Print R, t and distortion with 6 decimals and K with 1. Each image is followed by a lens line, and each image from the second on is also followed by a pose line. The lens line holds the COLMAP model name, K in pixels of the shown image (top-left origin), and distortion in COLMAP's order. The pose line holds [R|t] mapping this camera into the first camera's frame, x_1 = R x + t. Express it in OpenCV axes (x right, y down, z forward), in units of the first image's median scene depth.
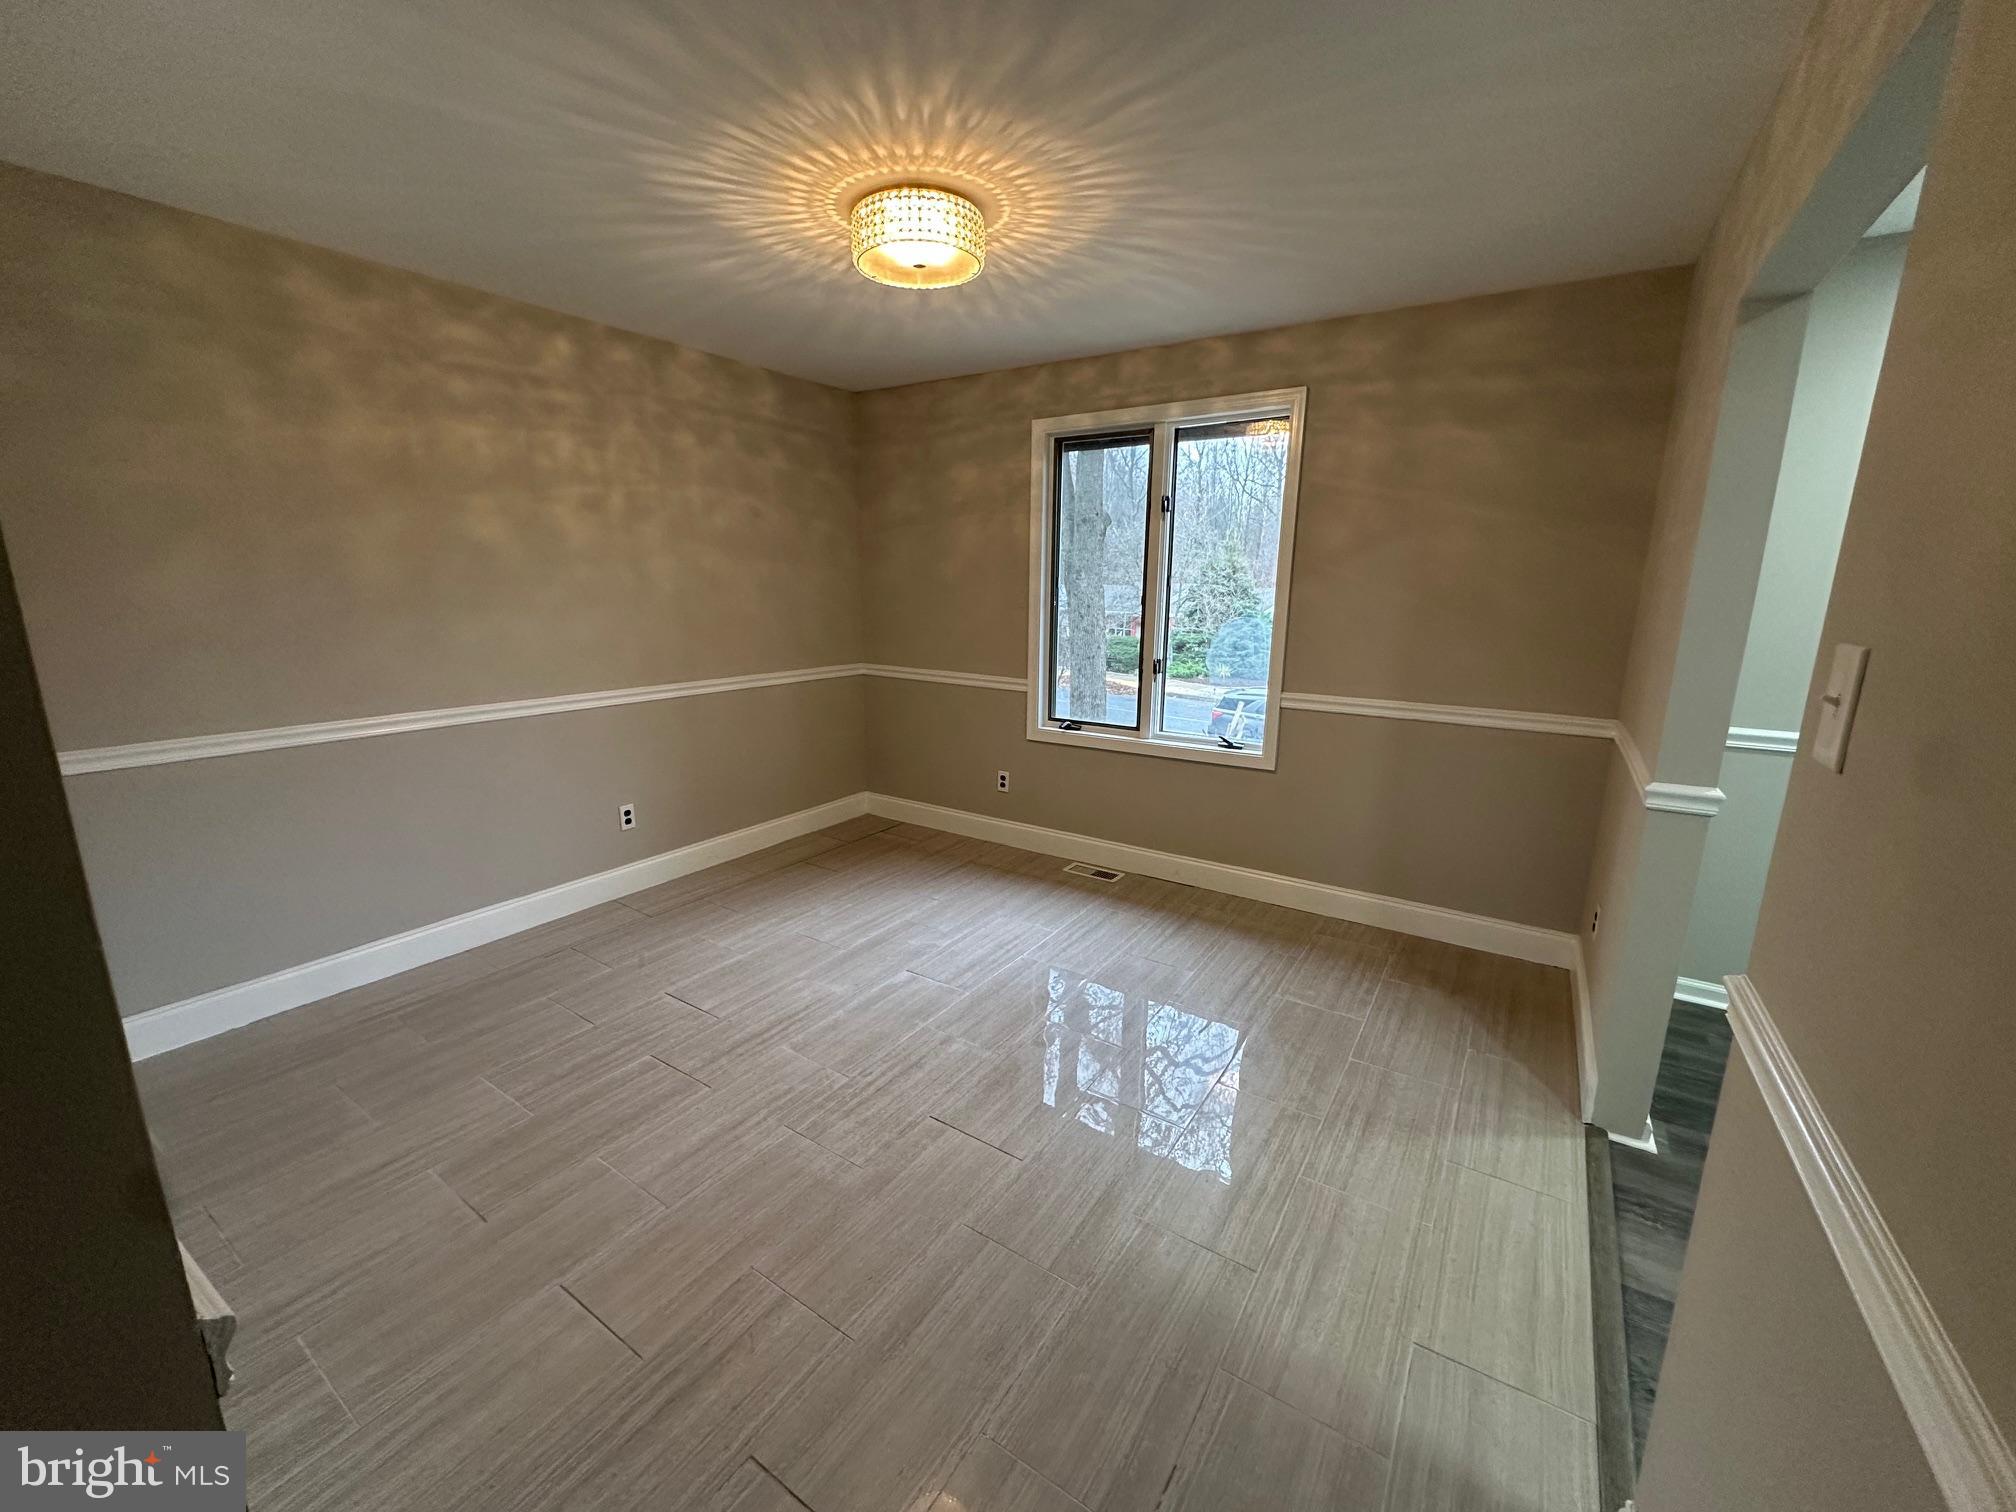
lens RADIAL K [[800.5, 0, 1003.9], [0, 800.5, 764.3], [0, 0, 1]] dist [-0.003315, 0.000831]
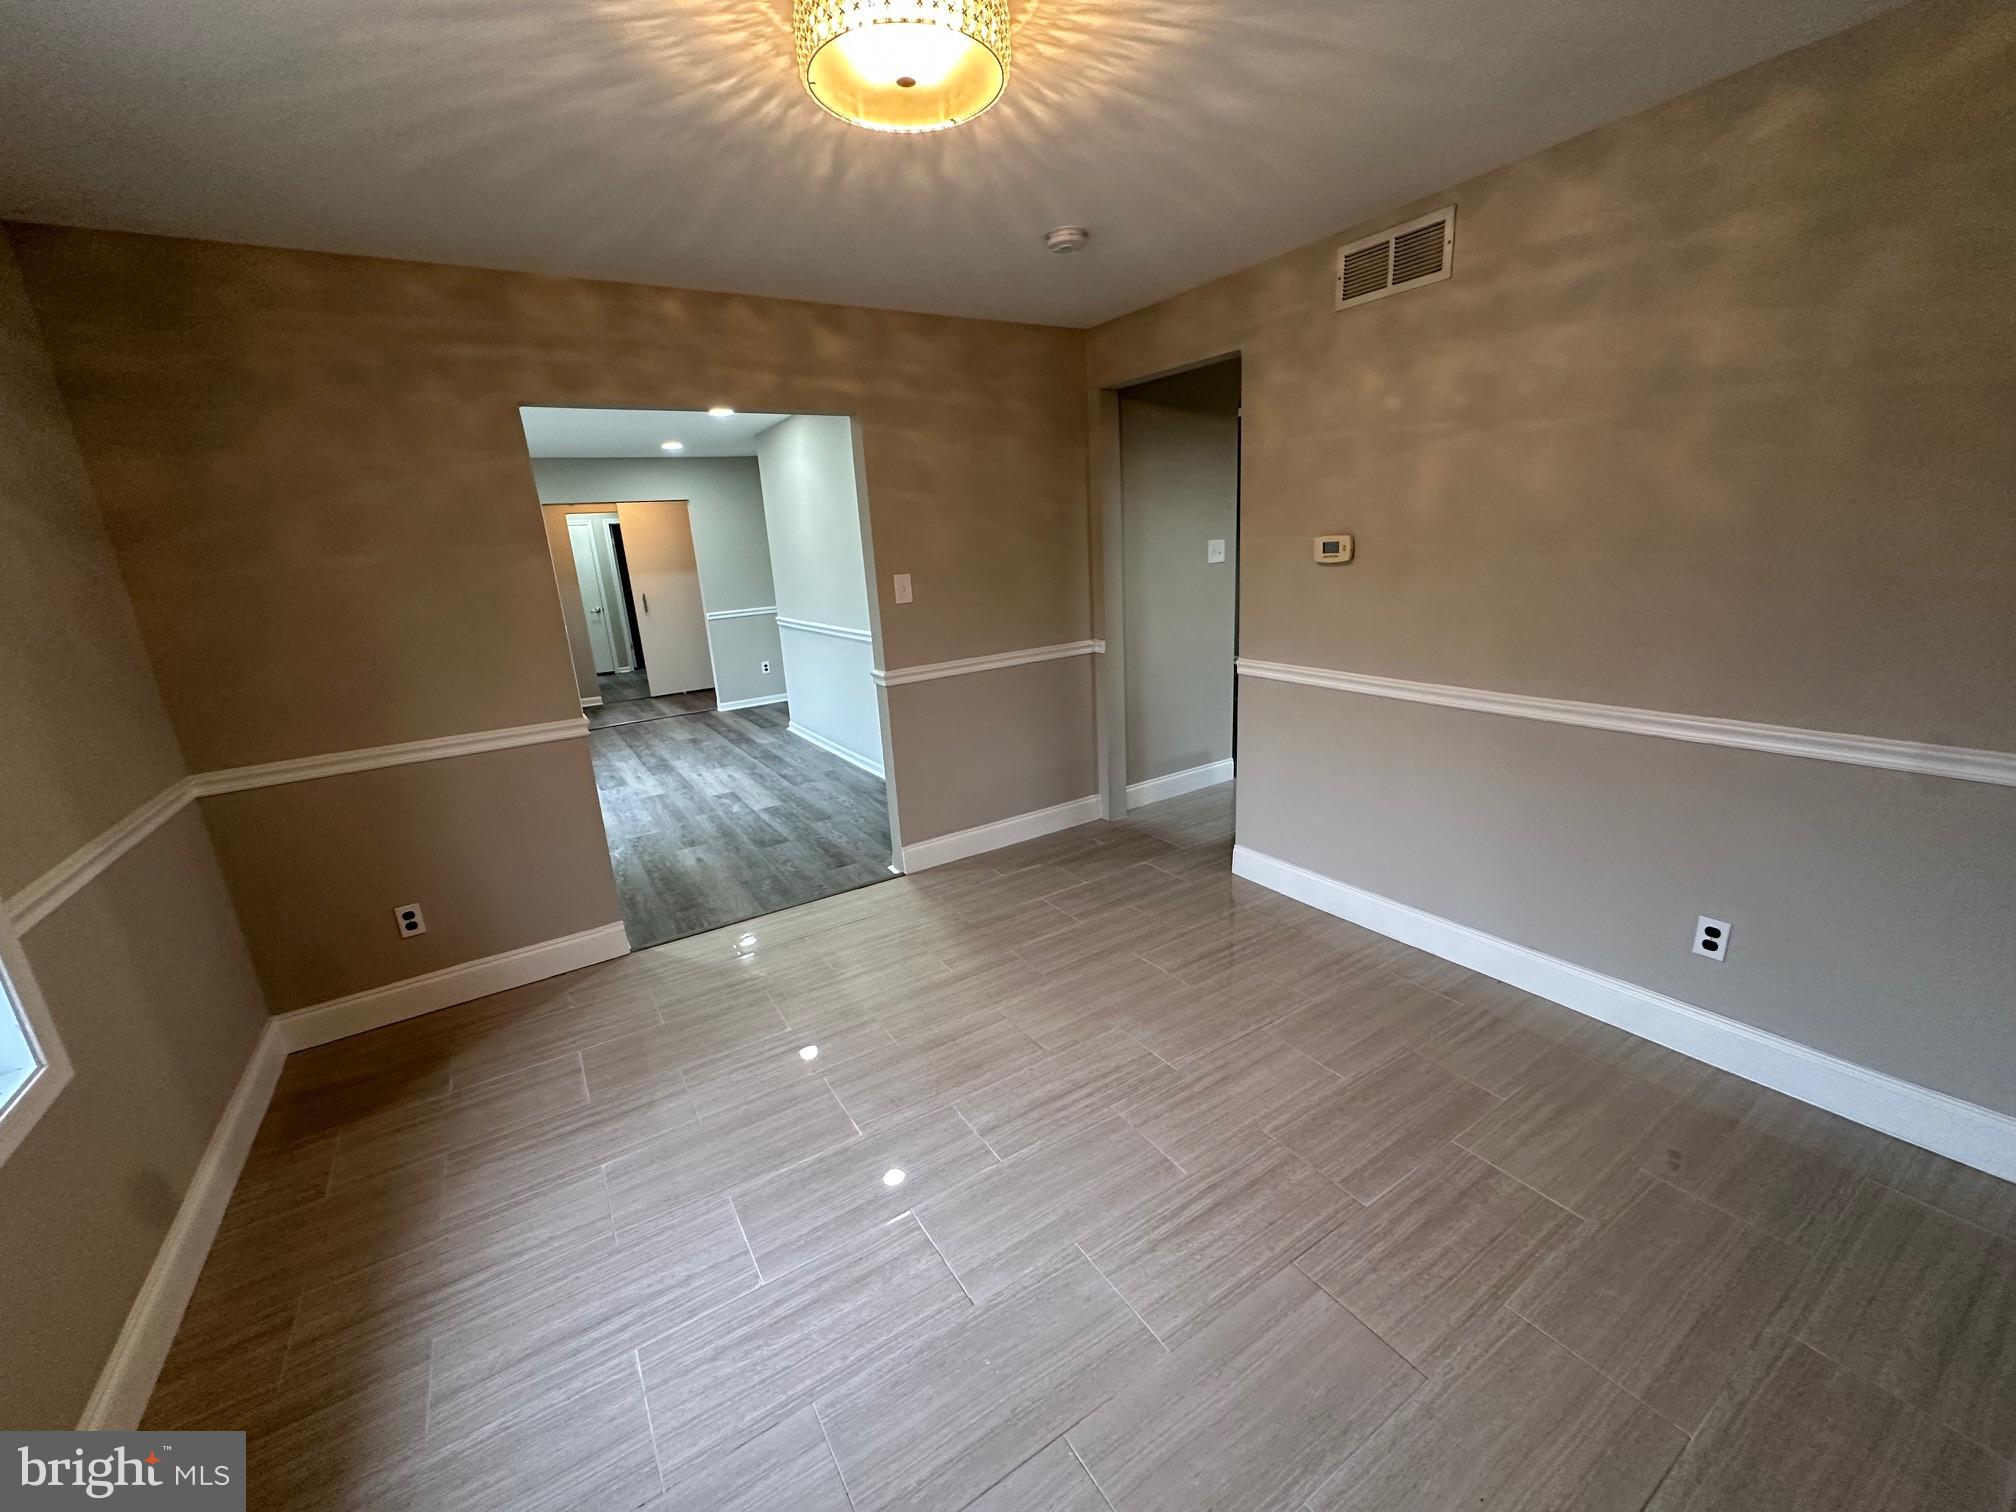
lens RADIAL K [[800.5, 0, 996.7], [0, 800.5, 763.4], [0, 0, 1]] dist [-0.003315, 0.000831]
pose [[-0.907869, -0.069257, 0.413495, -0.517384], [0.144683, 0.873919, 0.464040, -0.485687], [-0.393499, 0.481113, -0.783383, 1.907982]]
